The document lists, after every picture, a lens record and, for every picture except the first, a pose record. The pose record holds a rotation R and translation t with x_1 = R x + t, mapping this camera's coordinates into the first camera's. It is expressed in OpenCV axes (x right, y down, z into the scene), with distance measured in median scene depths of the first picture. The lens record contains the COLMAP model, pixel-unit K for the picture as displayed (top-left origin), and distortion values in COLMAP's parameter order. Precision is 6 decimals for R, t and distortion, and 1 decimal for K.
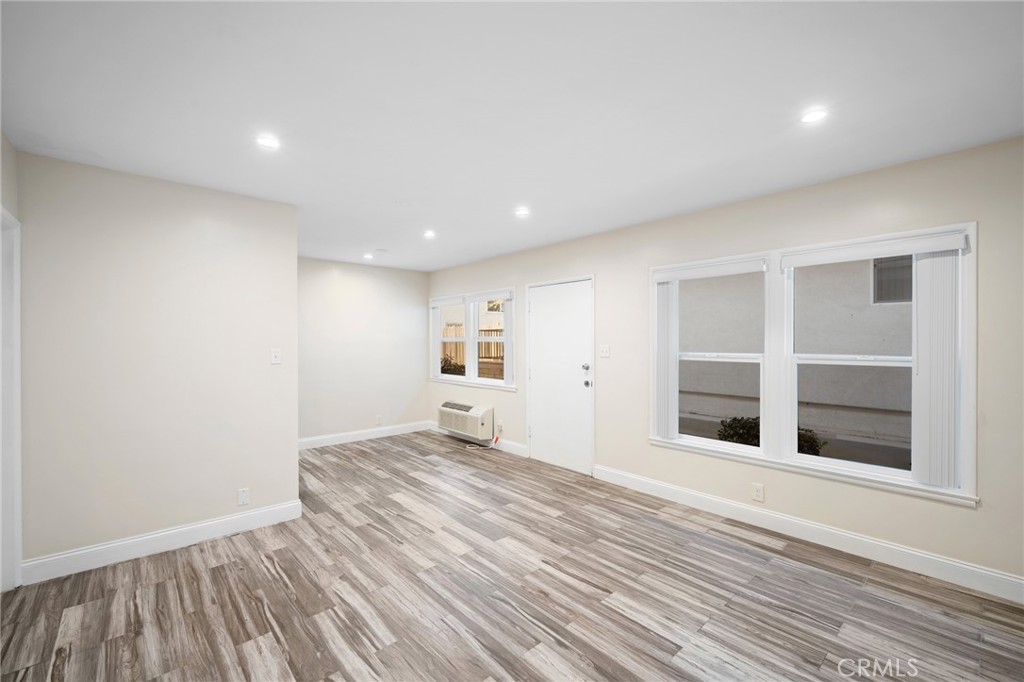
lens RADIAL K [[430.8, 0, 510.6], [0, 430.8, 339.9], [0, 0, 1]] dist [0.000410, 0.000021]
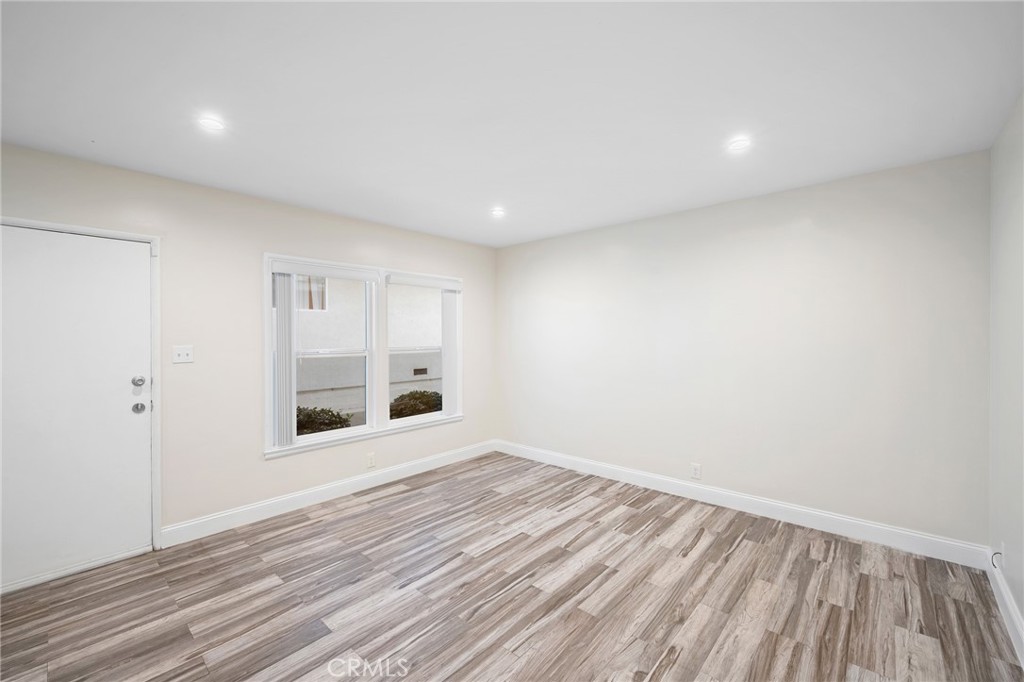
lens RADIAL K [[430.8, 0, 510.6], [0, 430.8, 340.2], [0, 0, 1]] dist [0.000410, 0.000021]
pose [[-0.122344, -0.006773, 0.992465, -0.750652], [0.004124, 0.999965, 0.007332, 0.001765], [-0.992479, 0.004990, -0.122312, 0.805730]]
